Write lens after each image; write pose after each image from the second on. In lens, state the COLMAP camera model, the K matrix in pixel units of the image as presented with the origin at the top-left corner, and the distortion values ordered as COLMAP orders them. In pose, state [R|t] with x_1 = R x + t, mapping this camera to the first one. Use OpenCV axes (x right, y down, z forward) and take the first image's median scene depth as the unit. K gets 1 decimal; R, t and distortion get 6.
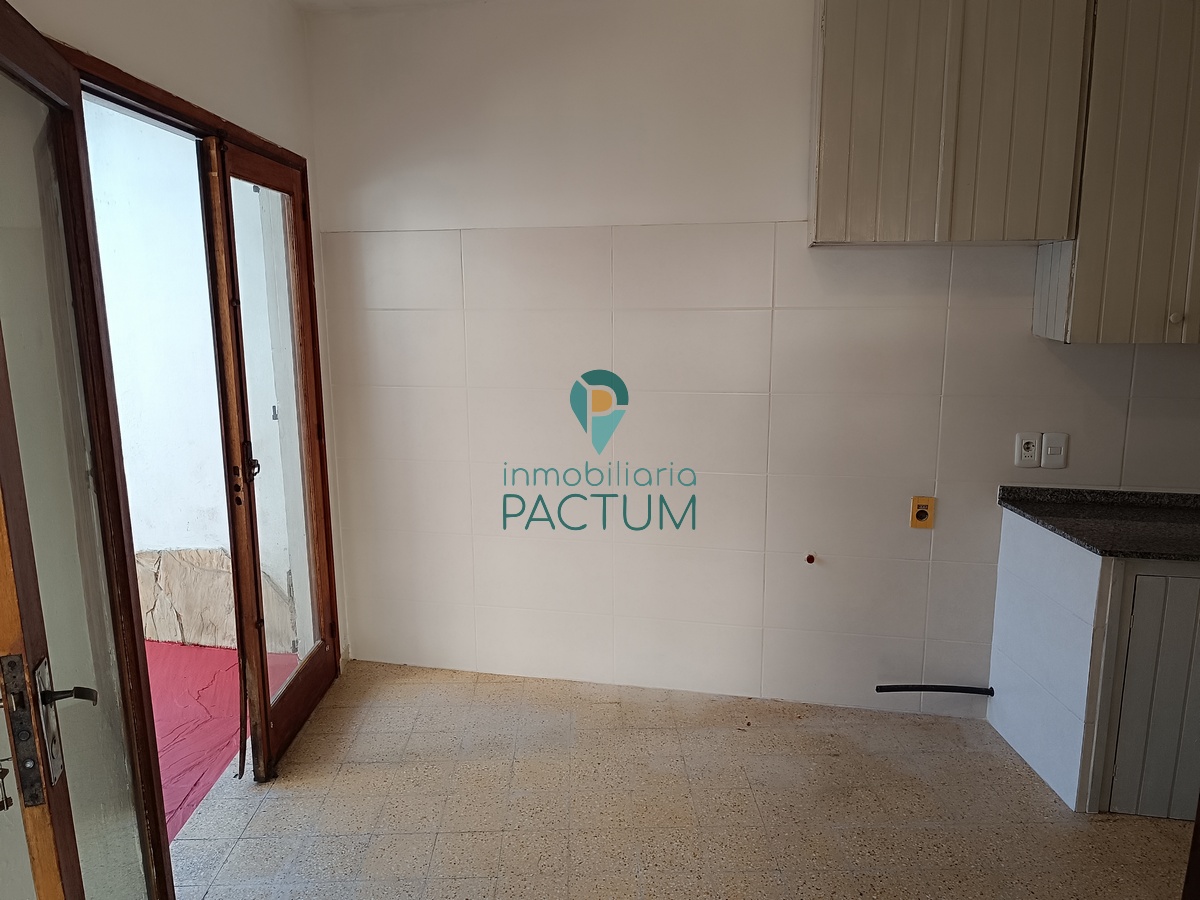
lens RADIAL K [[827.2, 0, 591.1], [0, 827.2, 447.4], [0, 0, 1]] dist [0.030489, -0.032808]
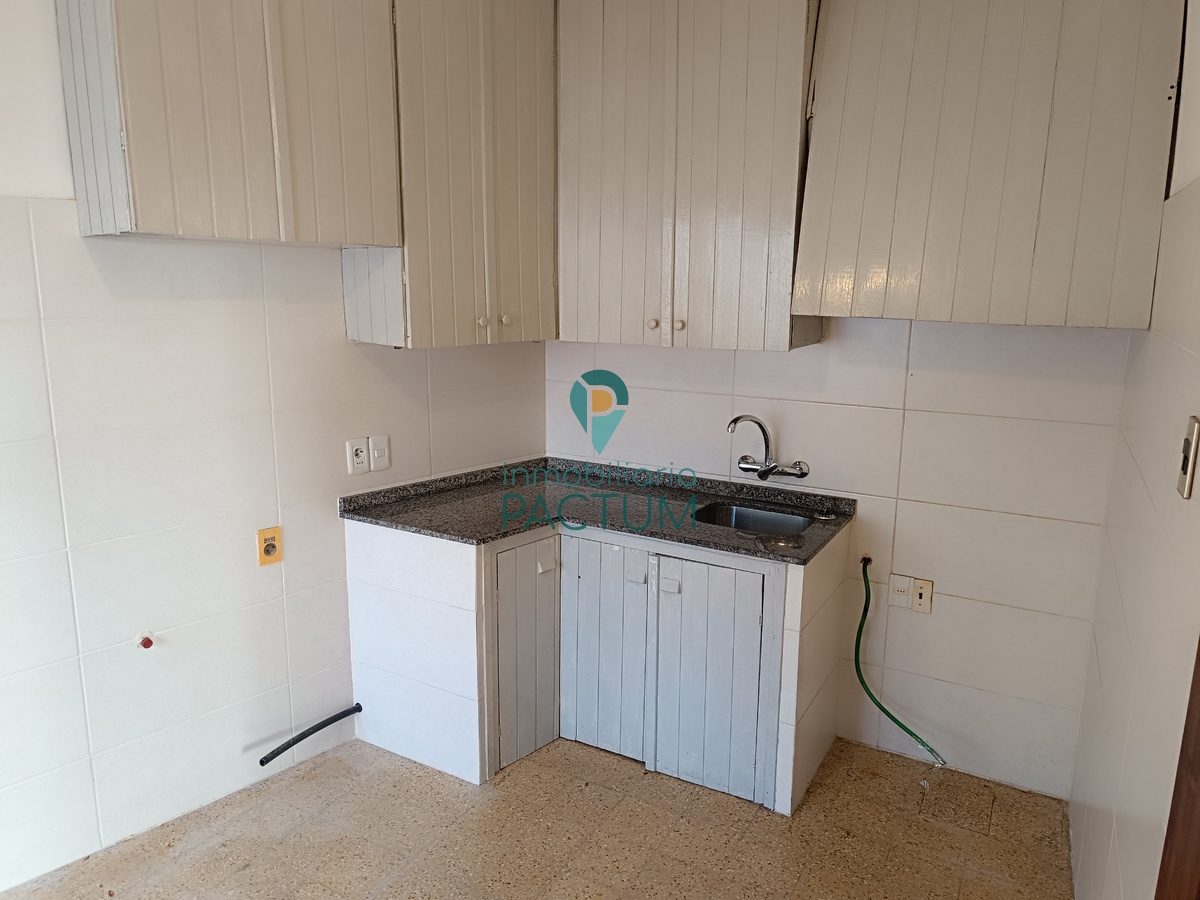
lens RADIAL K [[827.2, 0, 588.6], [0, 827.2, 434.5], [0, 0, 1]] dist [0.030489, -0.032808]
pose [[0.517360, -0.147454, 0.842969, -0.156903], [0.146854, 0.985729, 0.082296, -0.063475], [-0.843073, 0.081217, 0.531631, 0.249429]]
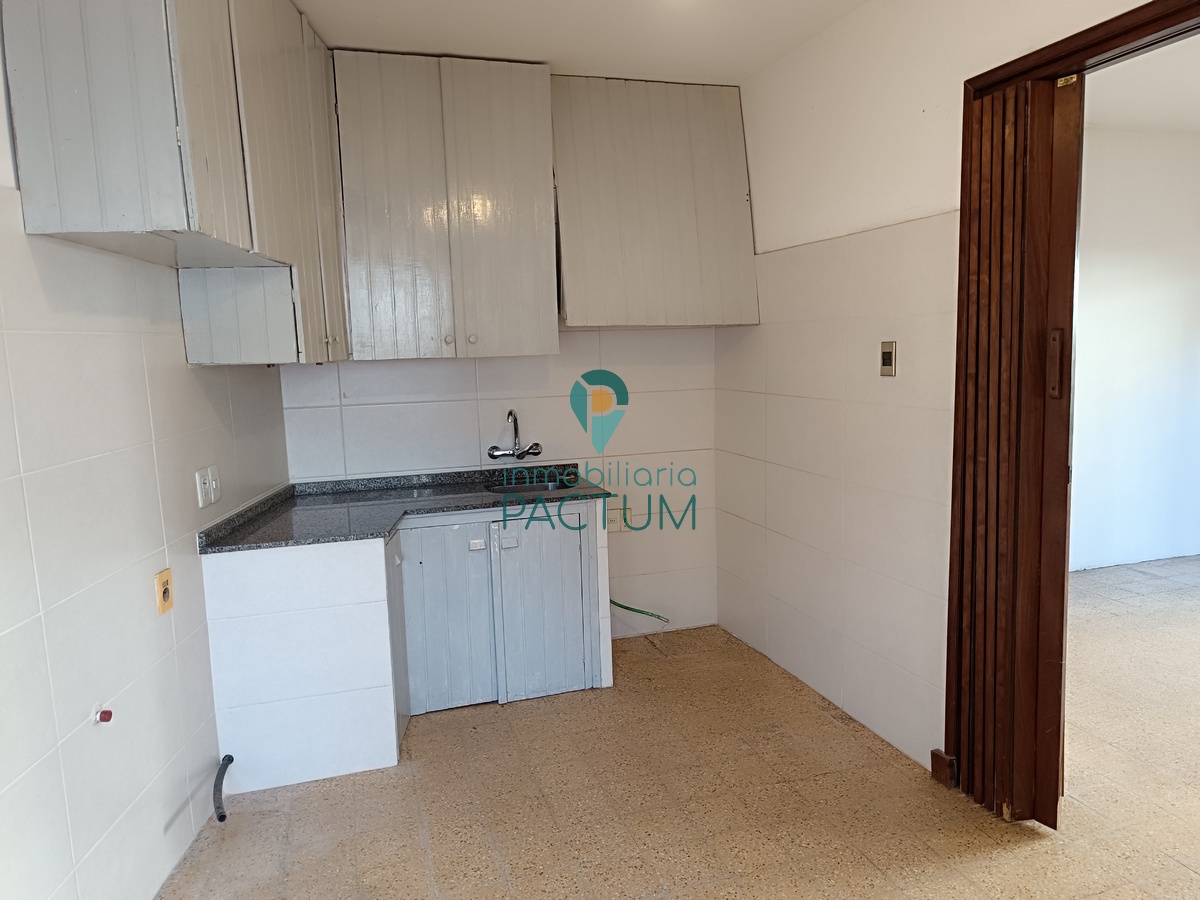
lens RADIAL K [[827.2, 0, 610.8], [0, 827.2, 450.3], [0, 0, 1]] dist [0.030489, -0.032808]
pose [[-0.292425, -0.108148, 0.950154, -0.486113], [0.204662, 0.963486, 0.172654, -0.105271], [-0.934131, 0.244948, -0.259613, 0.812510]]
